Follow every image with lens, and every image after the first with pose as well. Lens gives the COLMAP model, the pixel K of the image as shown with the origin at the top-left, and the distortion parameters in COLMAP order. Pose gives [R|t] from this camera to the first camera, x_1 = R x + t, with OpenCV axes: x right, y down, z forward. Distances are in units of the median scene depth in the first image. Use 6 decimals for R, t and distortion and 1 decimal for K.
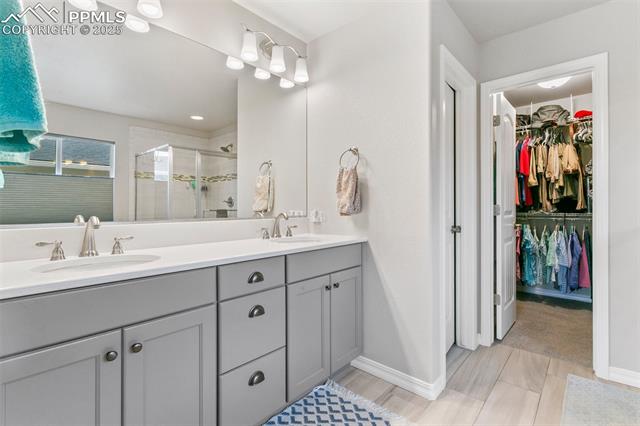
lens RADIAL K [[301.9, 0, 314.6], [0, 301.9, 210.4], [0, 0, 1]] dist [-0.002144, 0.003005]
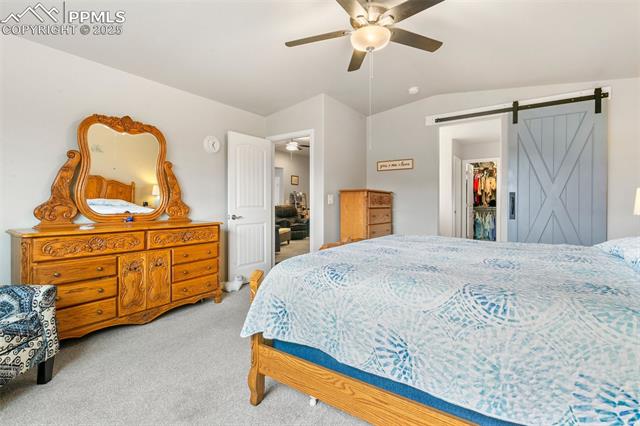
lens RADIAL K [[301.9, 0, 322.4], [0, 301.9, 206.7], [0, 0, 1]] dist [-0.002144, 0.003005]
pose [[0.990293, 0.004772, 0.138916, -0.804501], [-0.005027, 0.999986, 0.001482, 0.010998], [-0.138907, -0.002166, 0.990303, -1.142733]]
